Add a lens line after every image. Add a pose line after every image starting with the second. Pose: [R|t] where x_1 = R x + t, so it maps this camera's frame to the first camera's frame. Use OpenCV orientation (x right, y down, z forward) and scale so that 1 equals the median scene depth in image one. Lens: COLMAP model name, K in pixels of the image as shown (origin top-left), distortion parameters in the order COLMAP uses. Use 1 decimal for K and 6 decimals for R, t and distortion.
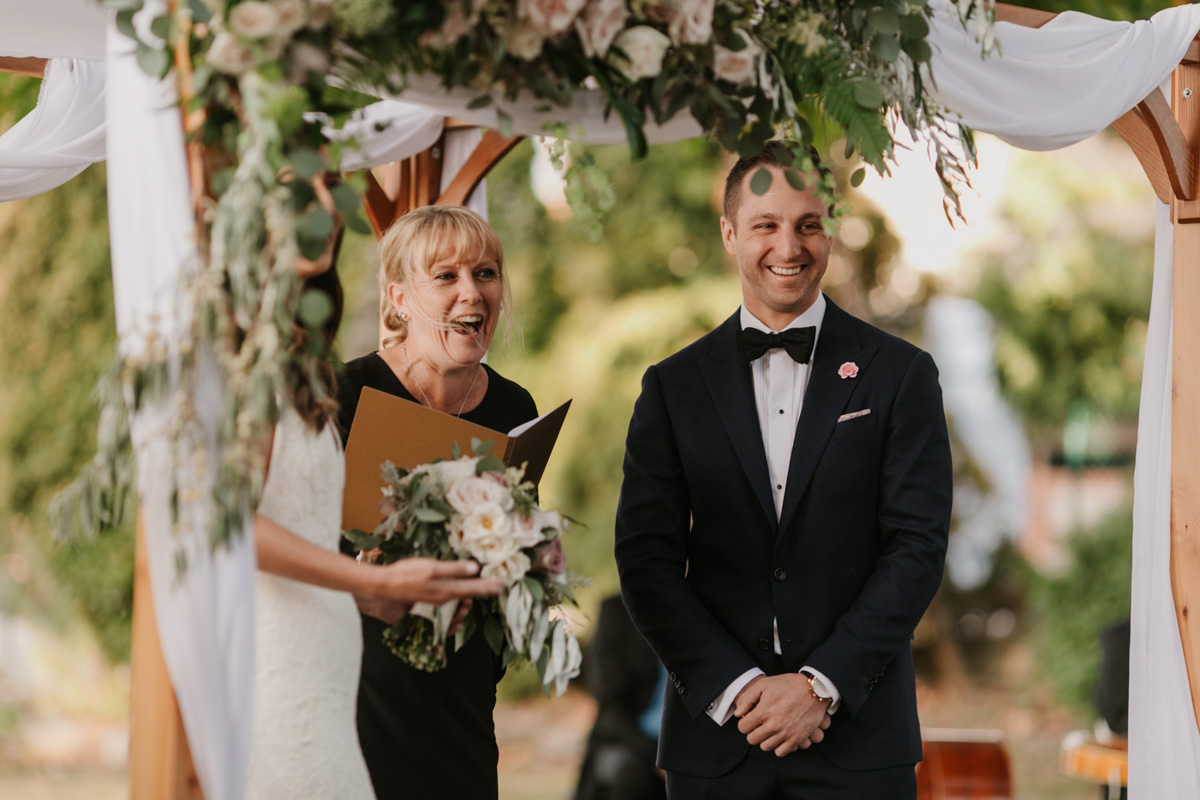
lens RADIAL K [[6042.3, 0, 600.0], [0, 6042.3, 400.0], [0, 0, 1]] dist [-0.198801, -2.331163]
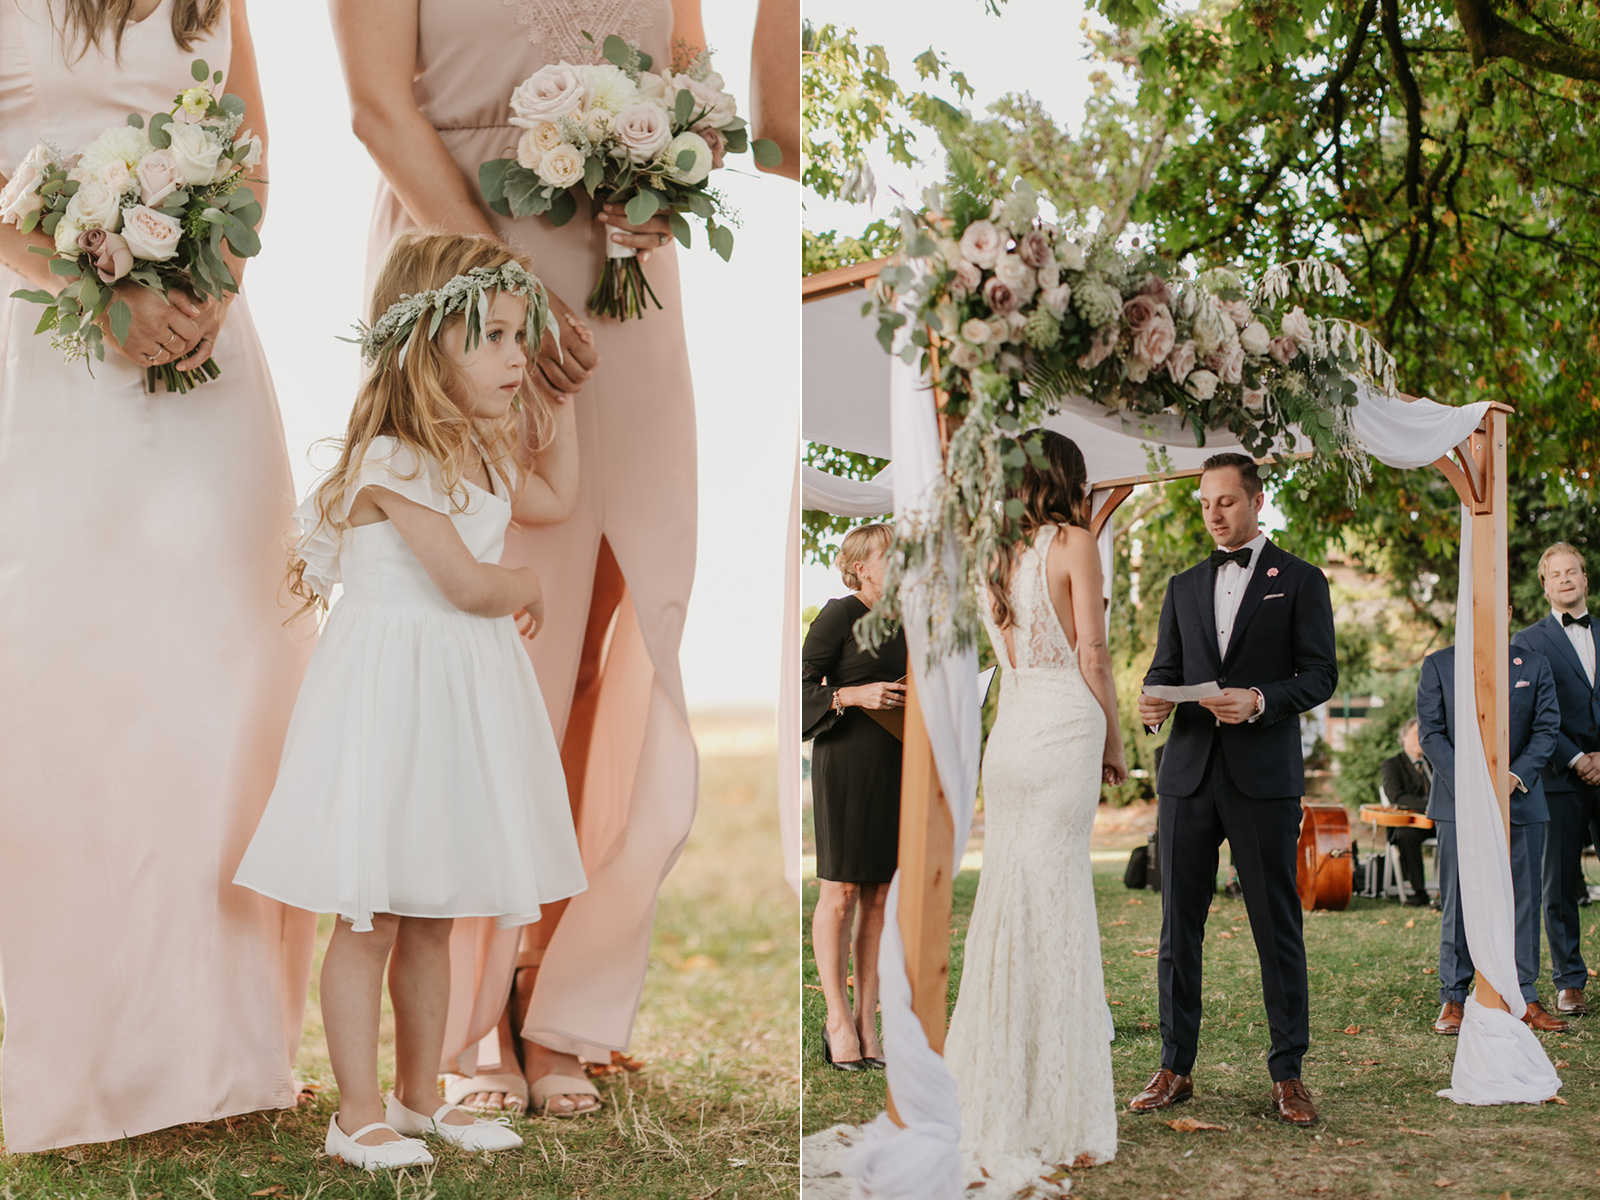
lens RADIAL K [[6048.3, 0, 800.0], [0, 6048.3, 600.0], [0, 0, 1]] dist [-1.307197, 0.709472]
pose [[0.997029, 0.000386, -0.077021, 0.021894], [0.003249, 0.998886, 0.047068, -0.069677], [0.076953, -0.047178, 0.995918, -0.664542]]
